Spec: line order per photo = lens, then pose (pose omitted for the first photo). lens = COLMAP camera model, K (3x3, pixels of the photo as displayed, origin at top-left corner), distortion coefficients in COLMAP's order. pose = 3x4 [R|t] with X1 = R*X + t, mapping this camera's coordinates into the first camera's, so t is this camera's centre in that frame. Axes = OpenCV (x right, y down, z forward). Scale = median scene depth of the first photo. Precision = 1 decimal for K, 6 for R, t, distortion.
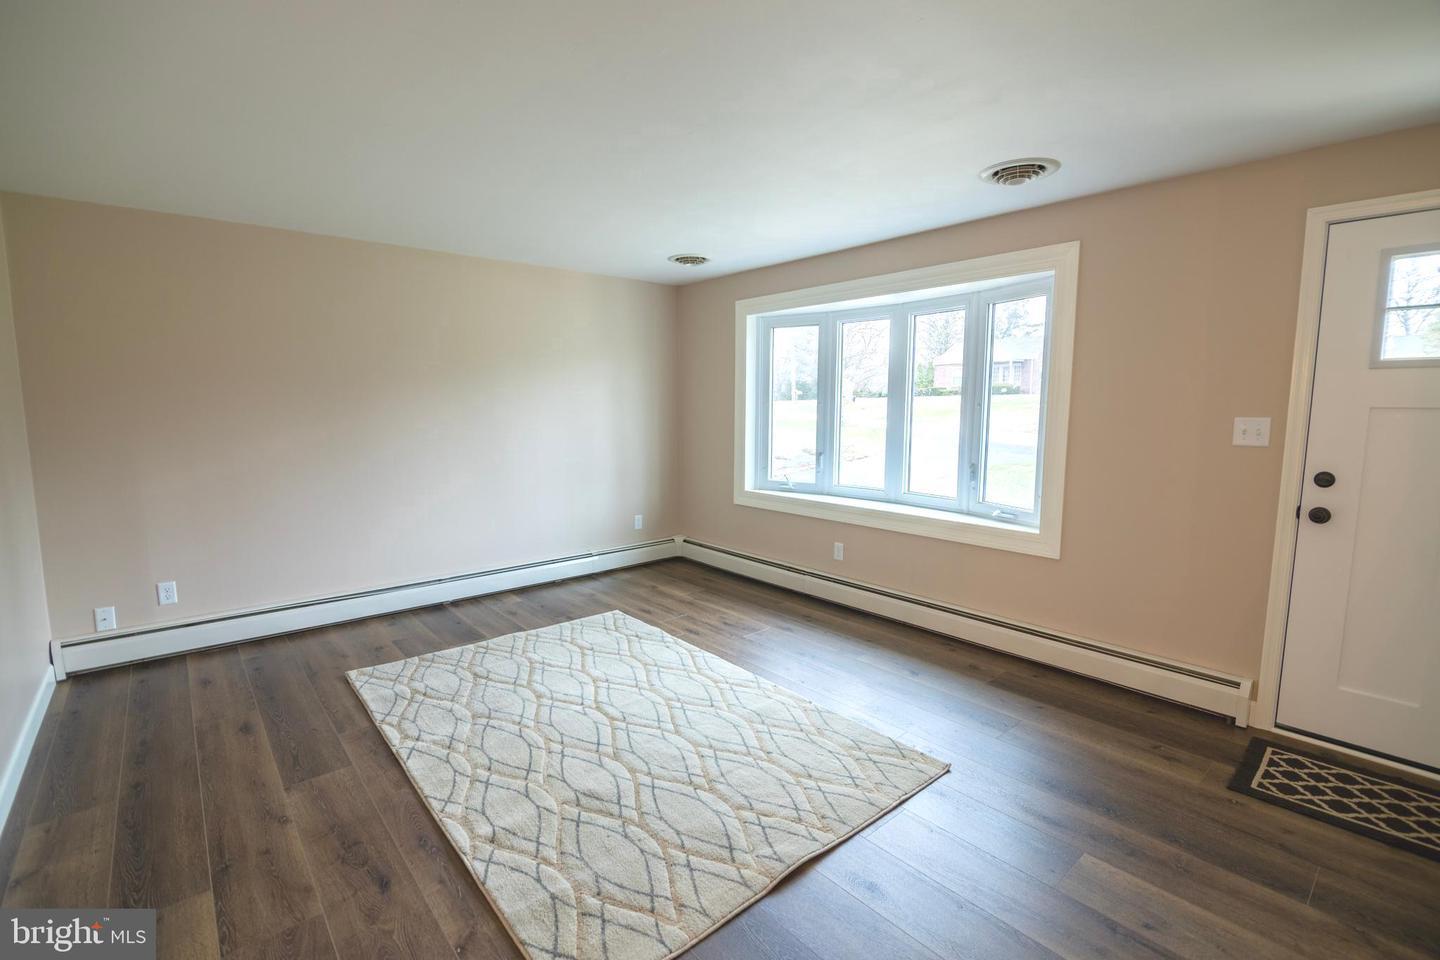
lens RADIAL K [[652.9, 0, 711.6], [0, 652.9, 480.8], [0, 0, 1]] dist [-0.007716, -0.002375]
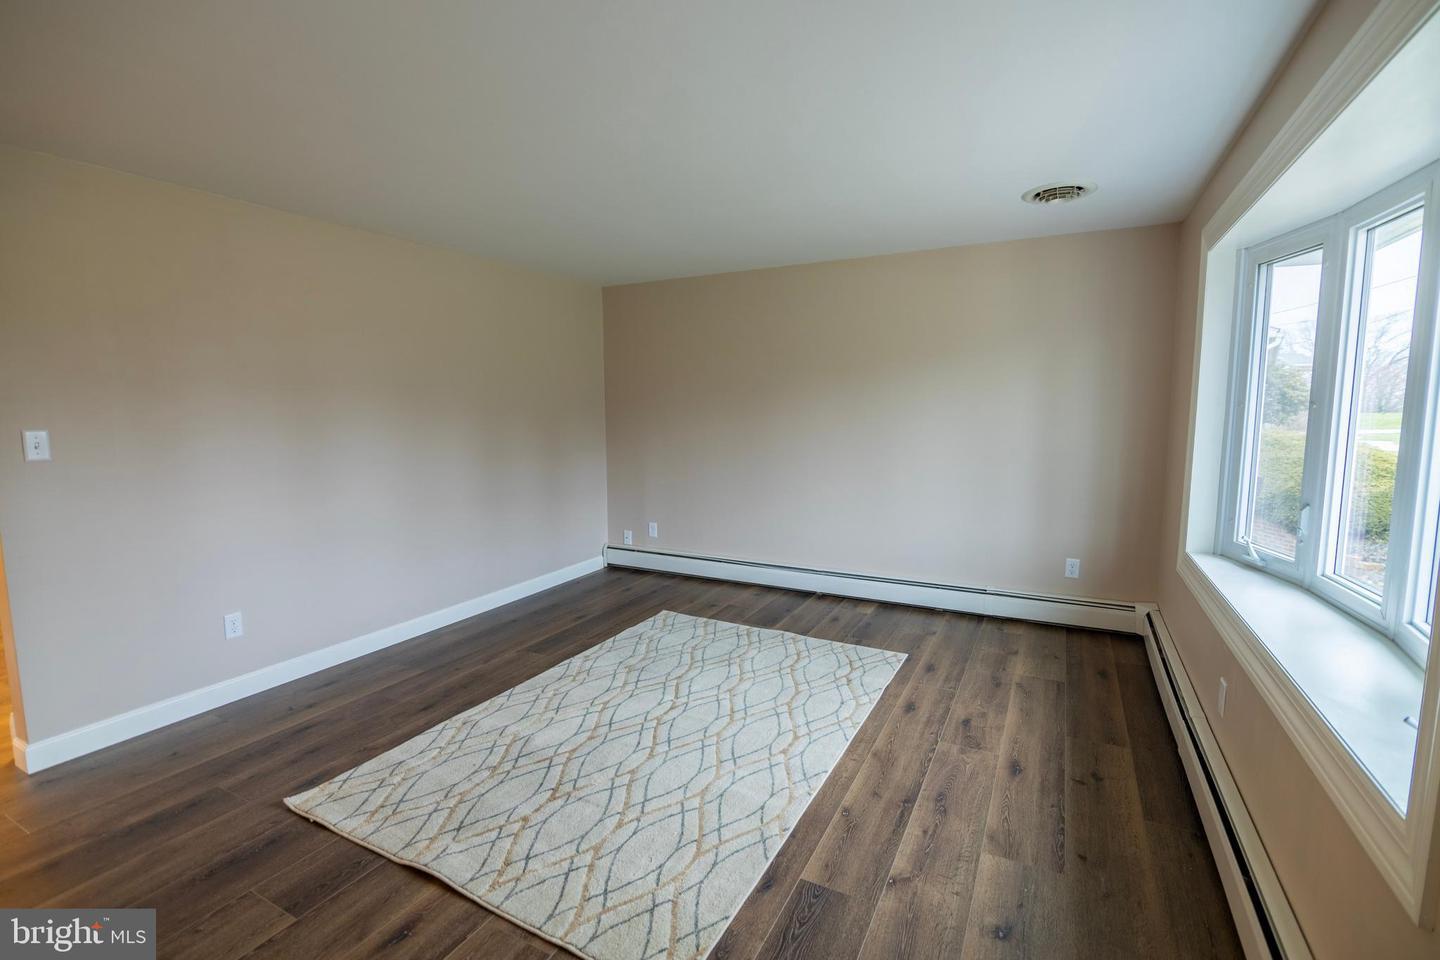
lens RADIAL K [[652.9, 0, 710.4], [0, 652.9, 477.6], [0, 0, 1]] dist [-0.007716, -0.002375]
pose [[0.354160, 0.099034, -0.929926, 0.599606], [-0.103927, 0.992386, 0.066105, -0.062857], [0.929392, 0.073233, 0.361755, 0.519624]]
